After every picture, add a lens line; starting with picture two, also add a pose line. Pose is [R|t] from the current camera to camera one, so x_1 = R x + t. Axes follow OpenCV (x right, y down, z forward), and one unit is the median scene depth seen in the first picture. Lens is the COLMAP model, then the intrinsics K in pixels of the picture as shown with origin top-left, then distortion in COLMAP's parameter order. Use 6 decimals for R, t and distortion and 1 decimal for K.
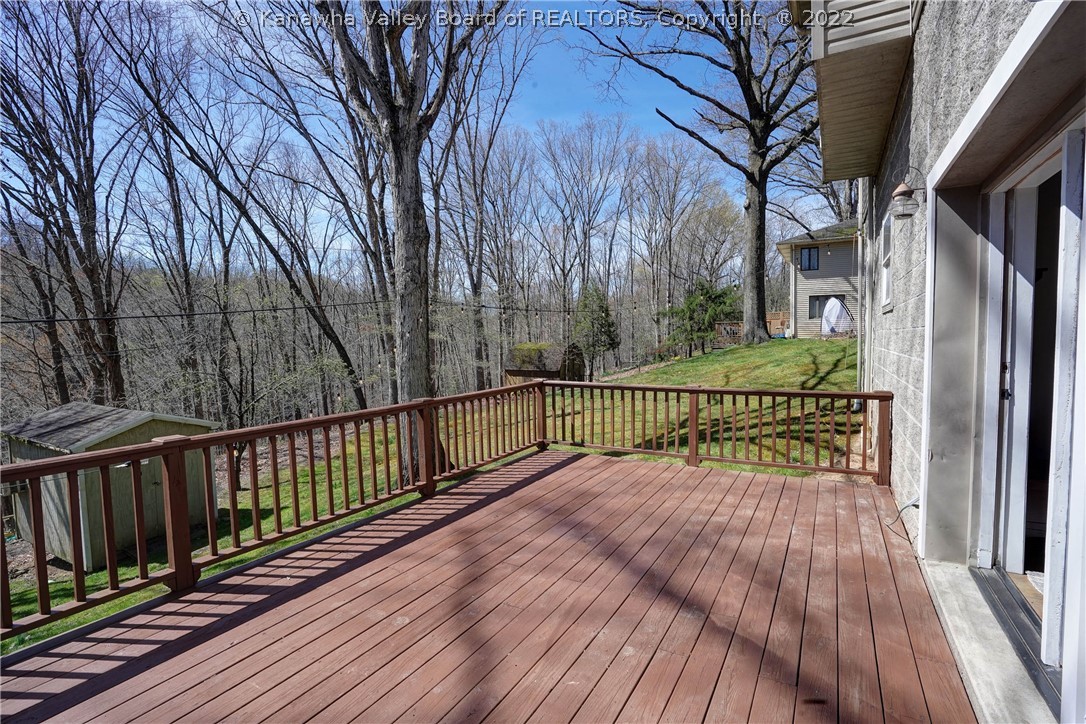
lens RADIAL K [[501.2, 0, 544.4], [0, 501.2, 364.8], [0, 0, 1]] dist [-0.024697, 0.000071]
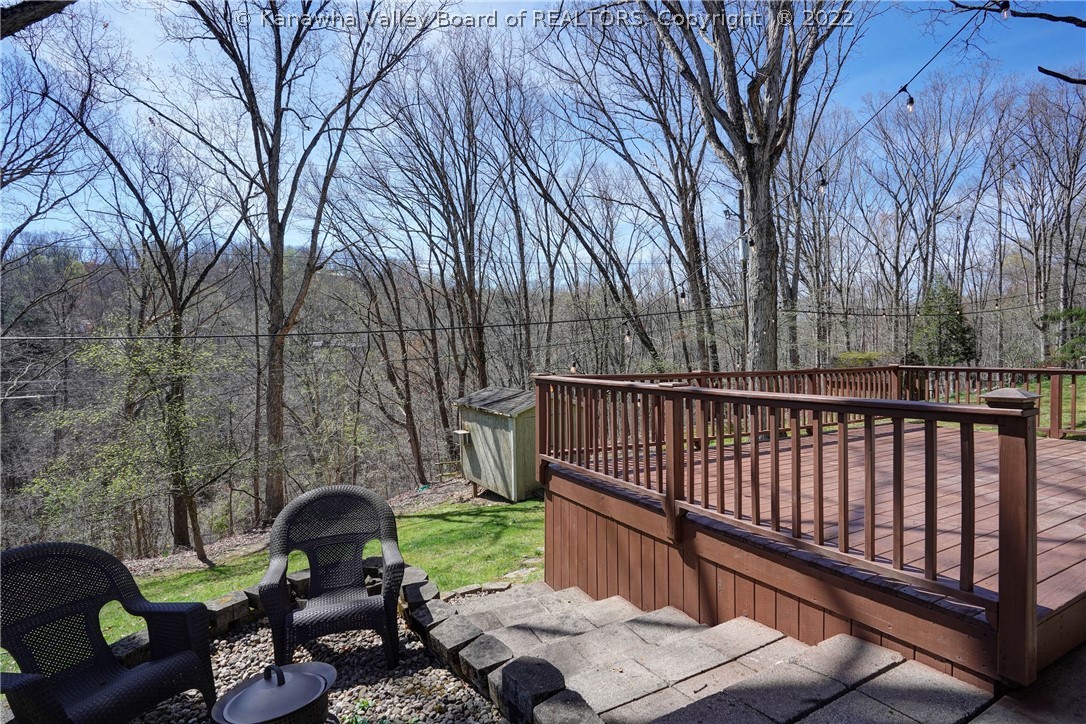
lens RADIAL K [[576.2, 0, 549.6], [0, 576.2, 362.1], [0, 0, 1]] dist [0.001210, 0.005178]
pose [[0.881391, 0.014235, -0.472172, -0.015400], [-0.032761, 0.998981, -0.031036, 0.016805], [0.471249, 0.042824, 0.880960, -0.110514]]
